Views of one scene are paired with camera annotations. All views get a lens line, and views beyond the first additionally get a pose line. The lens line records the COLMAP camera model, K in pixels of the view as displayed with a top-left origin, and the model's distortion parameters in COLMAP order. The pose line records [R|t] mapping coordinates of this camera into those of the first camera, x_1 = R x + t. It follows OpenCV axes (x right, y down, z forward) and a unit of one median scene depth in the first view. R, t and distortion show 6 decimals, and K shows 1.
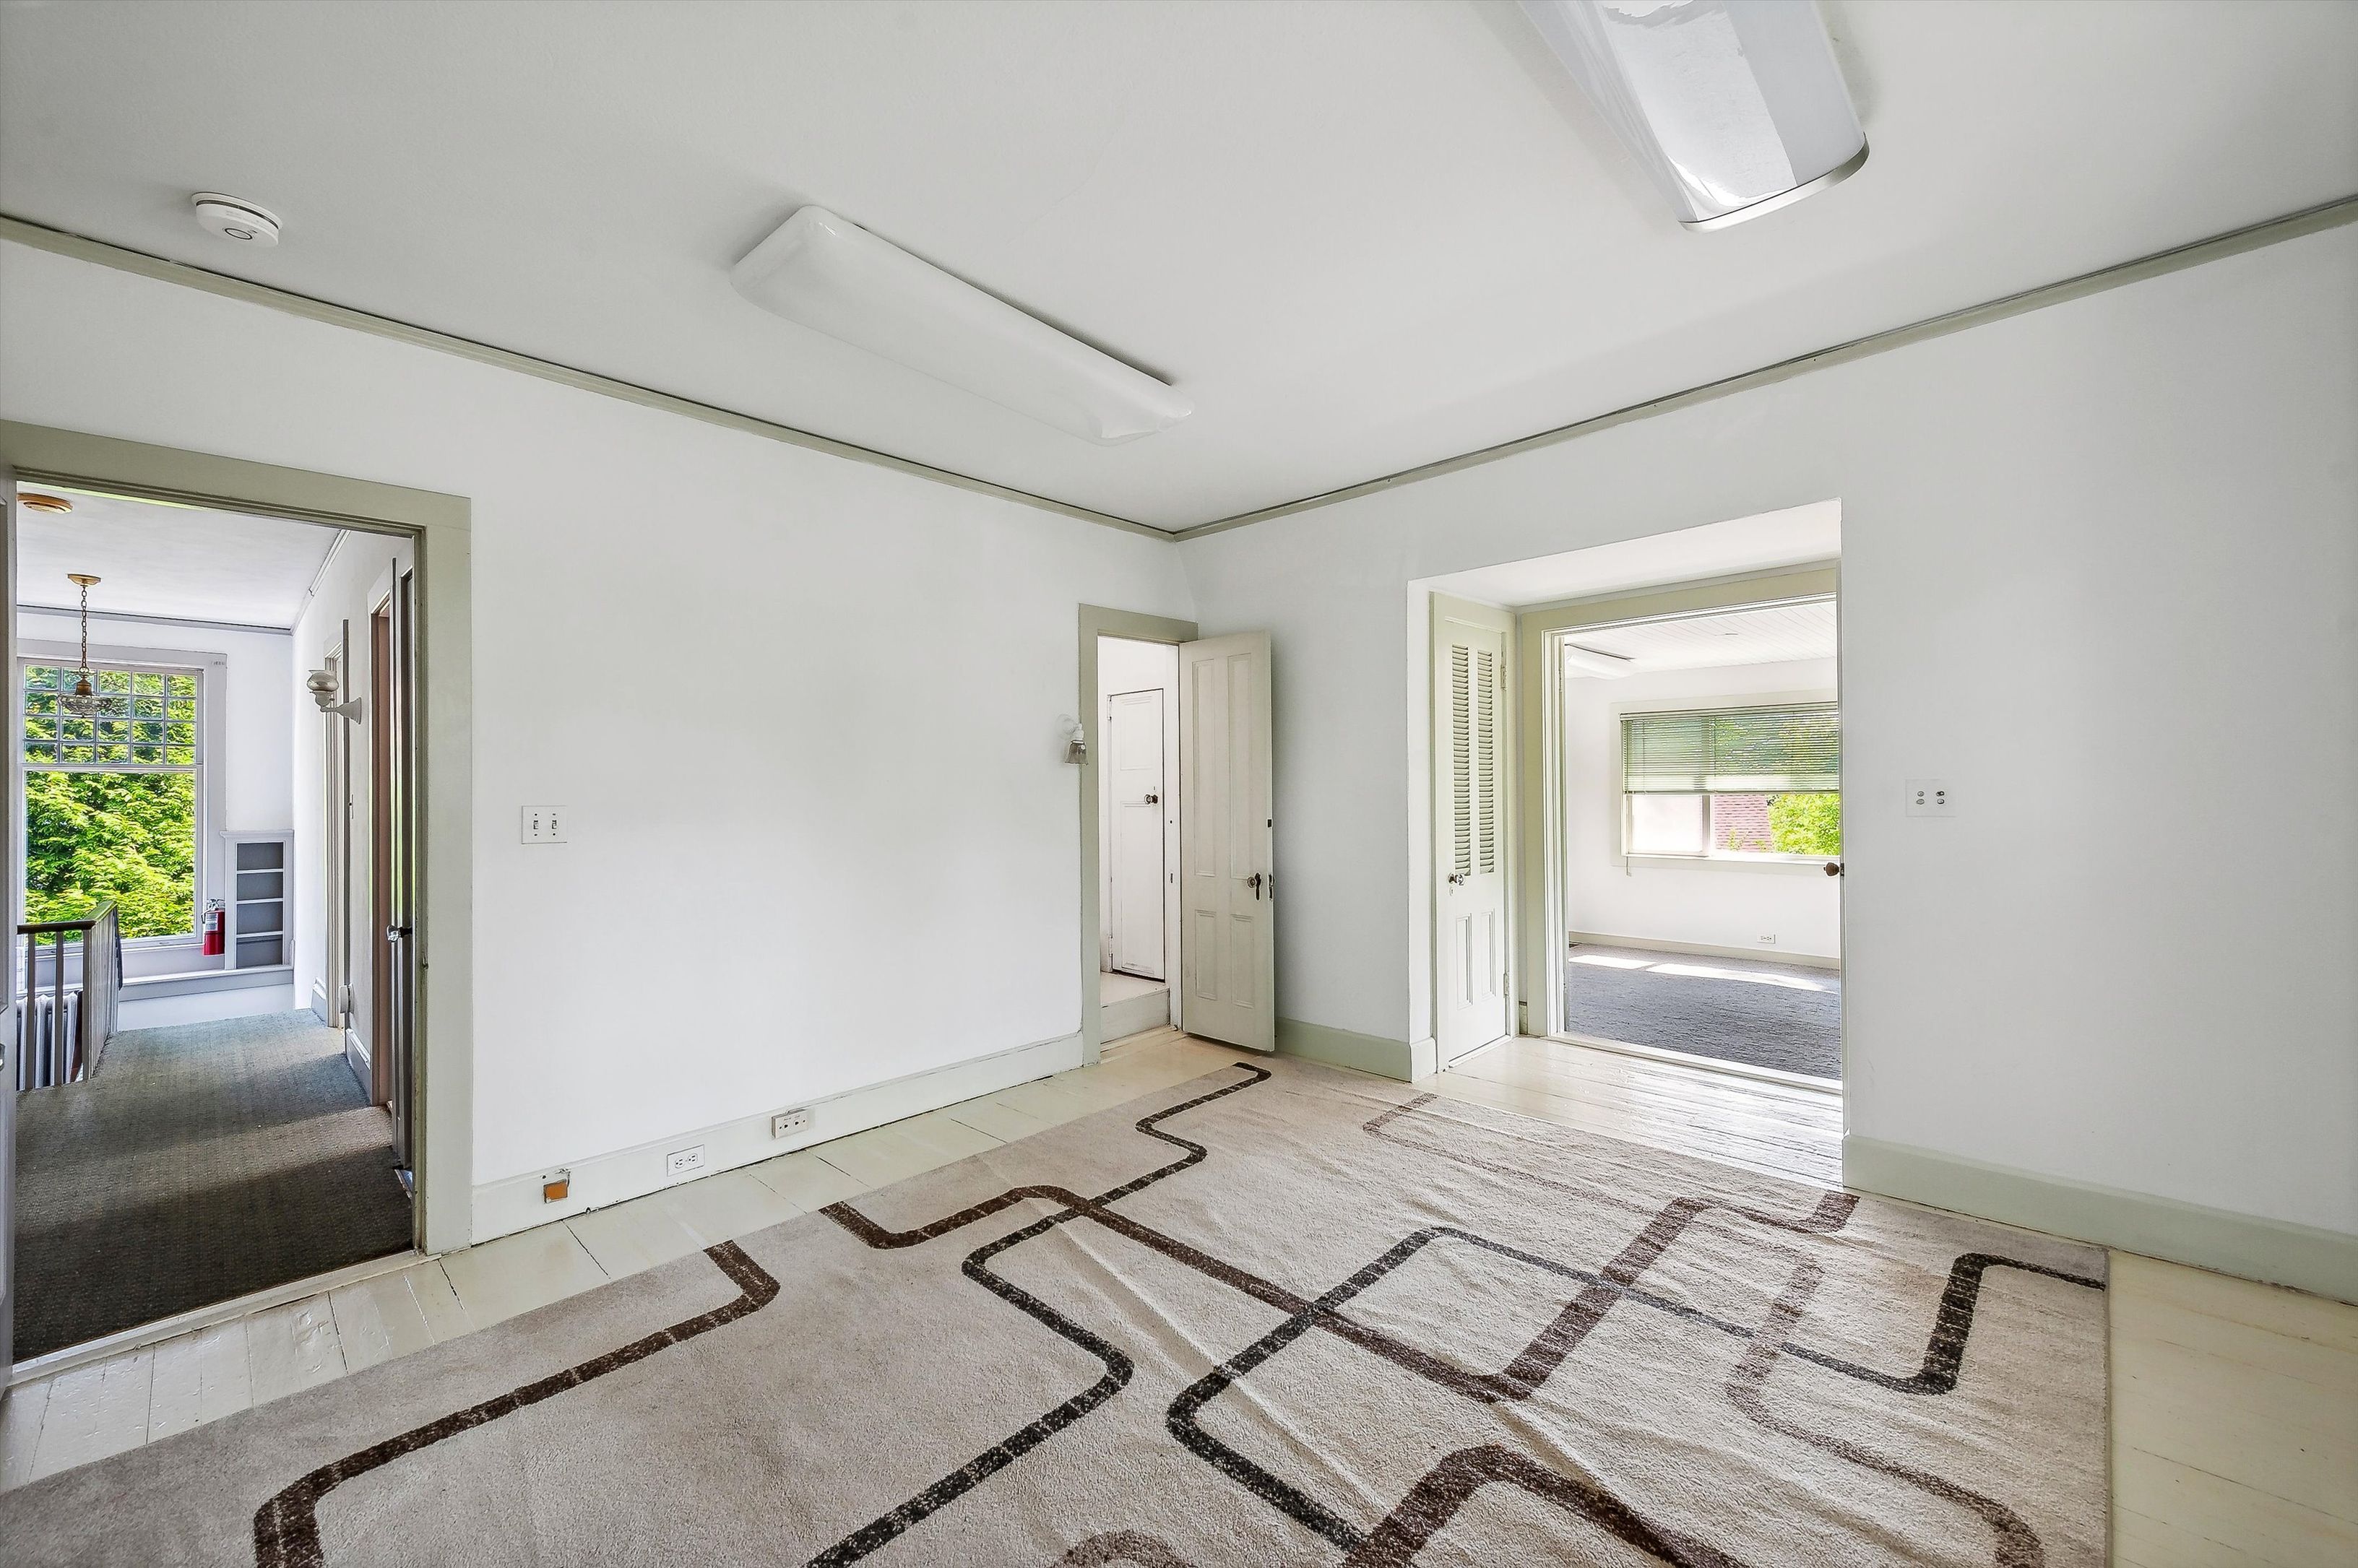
lens RADIAL K [[945.0, 0, 1179.0], [0, 945.0, 778.1], [0, 0, 1]] dist [0.020501, -0.005339]
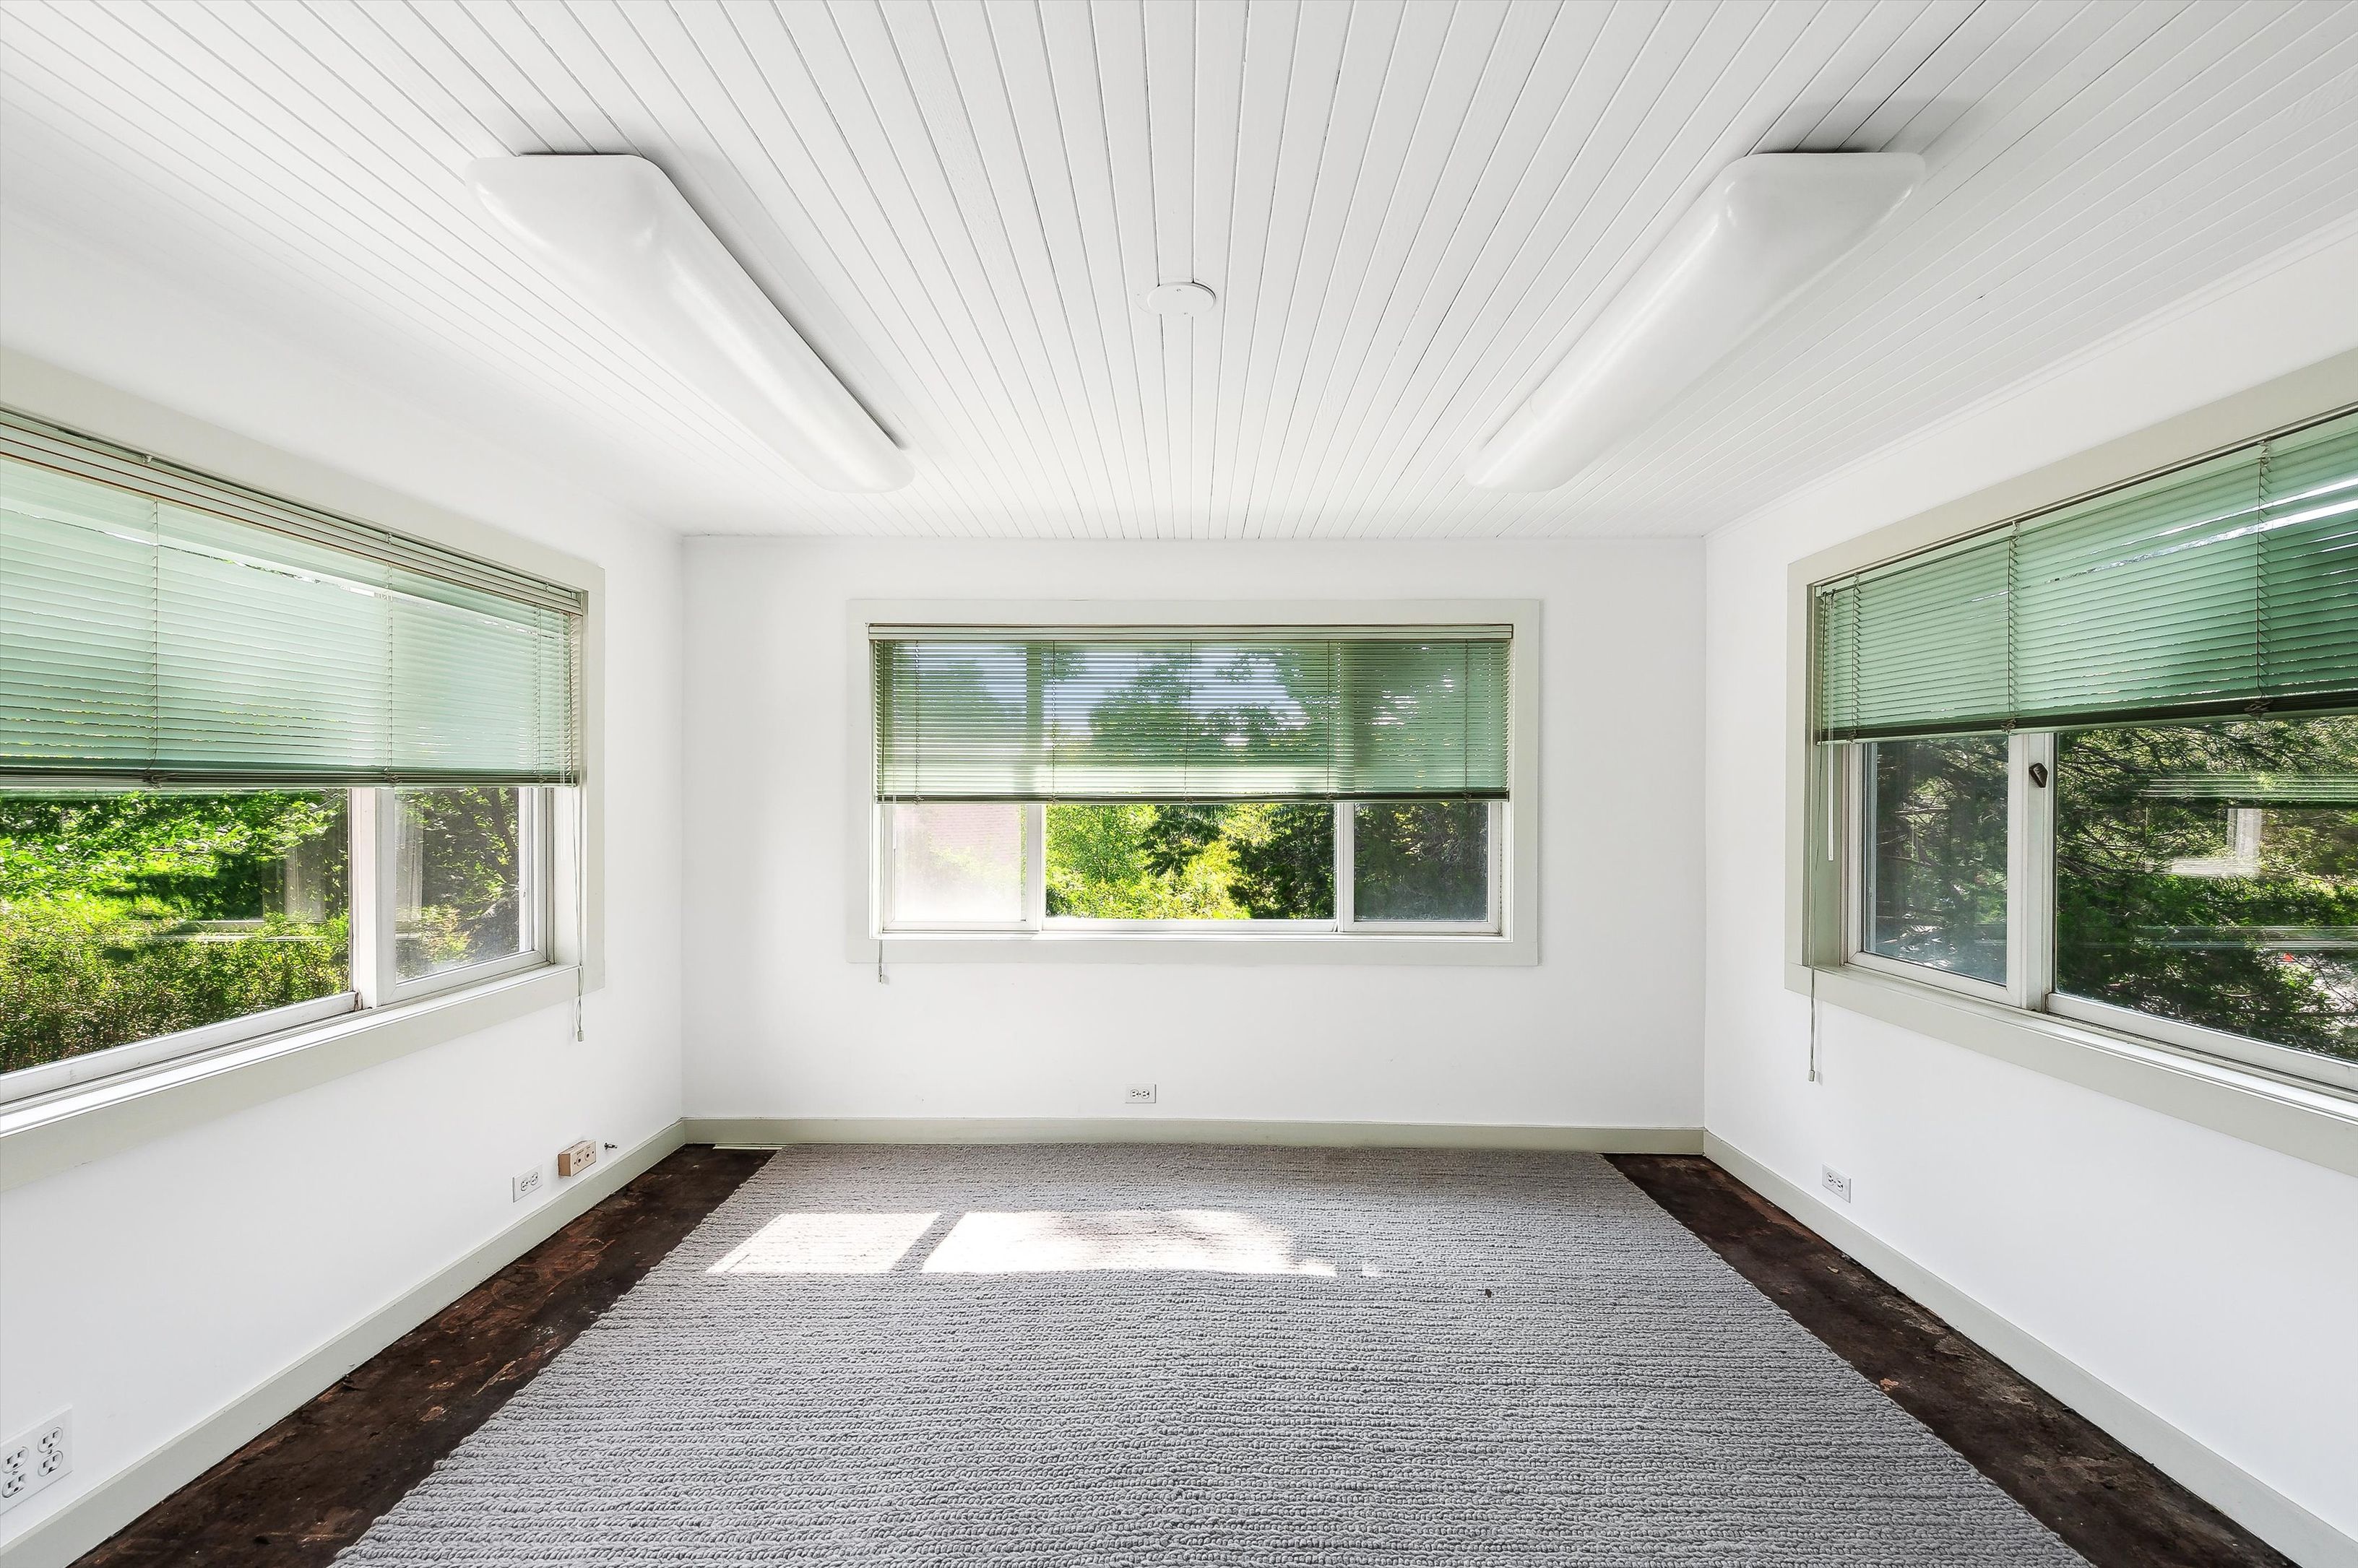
lens RADIAL K [[945.0, 0, 1179.0], [0, 945.0, 778.1], [0, 0, 1]] dist [0.020501, -0.005339]
pose [[0.726217, 0.015212, 0.687297, 0.266226], [-0.013505, 0.999878, -0.007861, 0.006696], [-0.687333, -0.003573, 0.726334, 0.579321]]
